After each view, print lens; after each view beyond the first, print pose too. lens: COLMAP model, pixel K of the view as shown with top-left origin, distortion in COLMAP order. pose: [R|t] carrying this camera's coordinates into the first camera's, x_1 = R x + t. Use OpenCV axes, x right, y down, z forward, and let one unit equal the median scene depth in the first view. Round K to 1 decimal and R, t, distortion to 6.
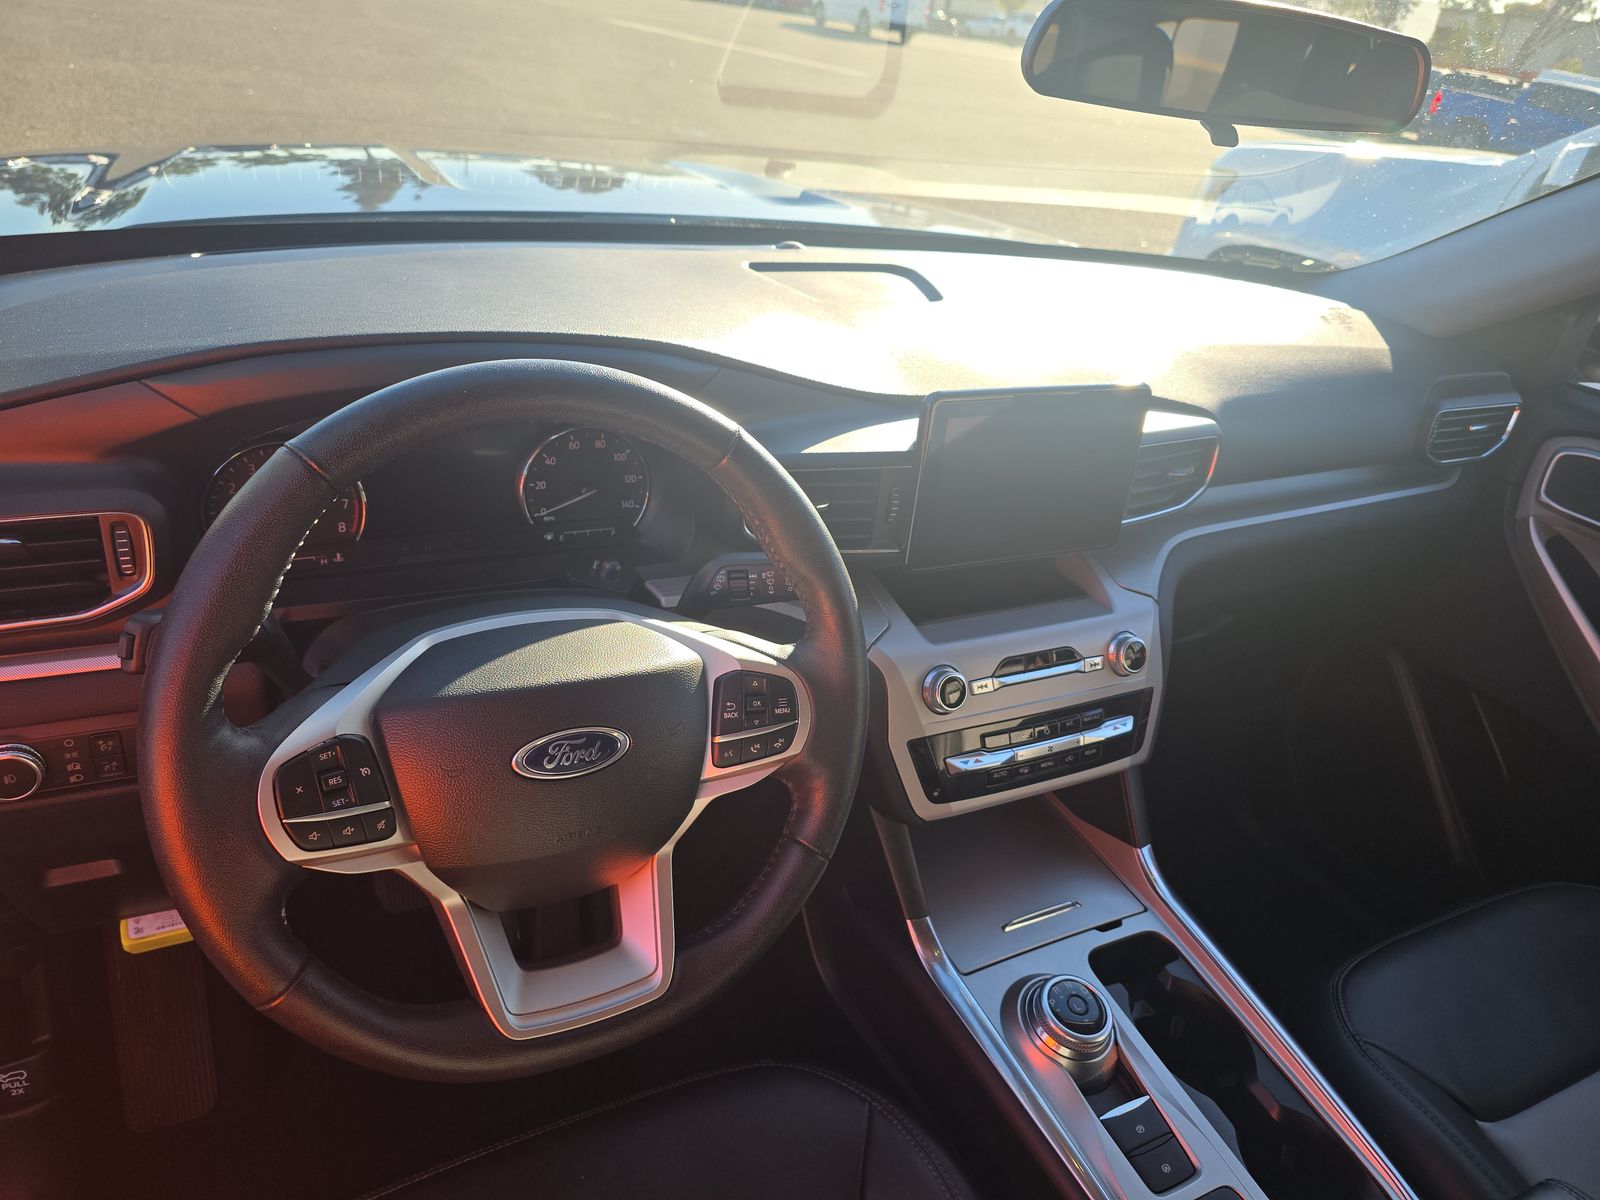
lens RADIAL K [[1055.2, 0, 779.6], [0, 1055.2, 592.7], [0, 0, 1]] dist [0.058778, -0.086907]
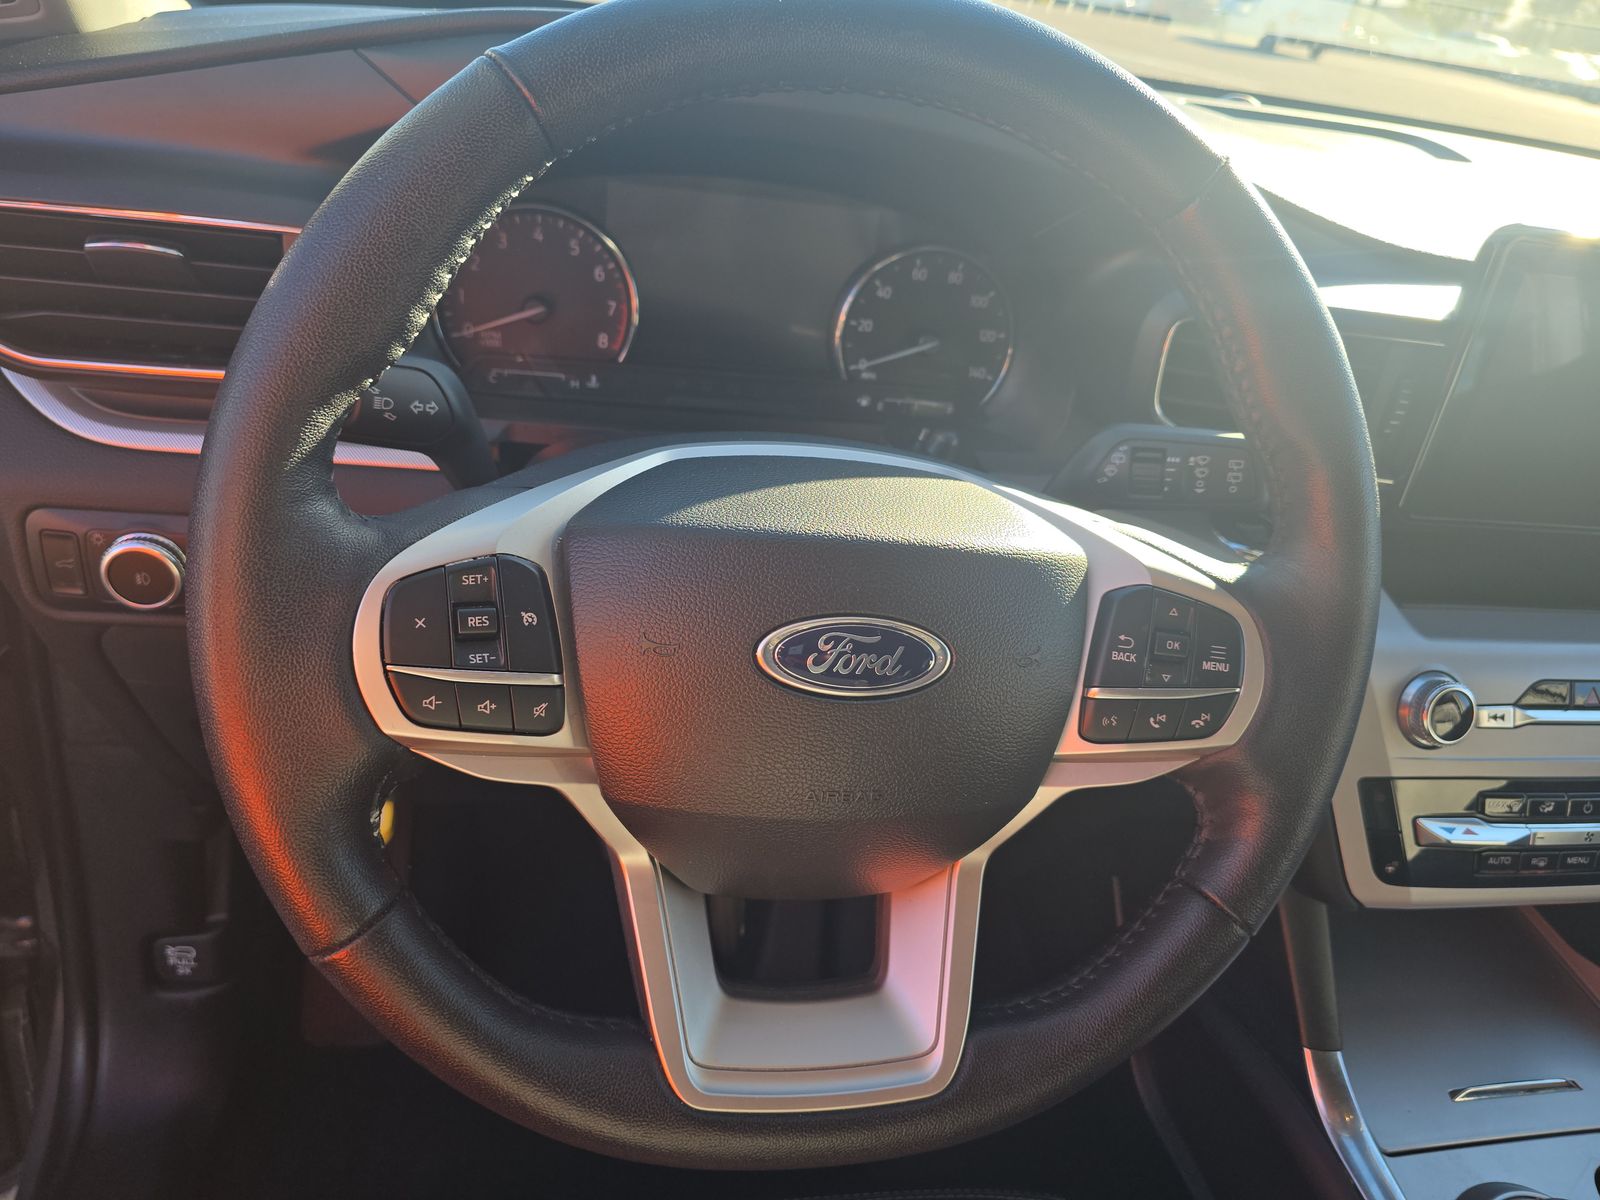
lens RADIAL K [[1055.2, 0, 779.6], [0, 1055.2, 592.7], [0, 0, 1]] dist [0.058778, -0.086907]
pose [[0.950623, 0.154432, -0.269196, -0.074554], [-0.157542, 0.987460, 0.010149, 0.104542], [0.267388, 0.032762, 0.963032, 0.376832]]
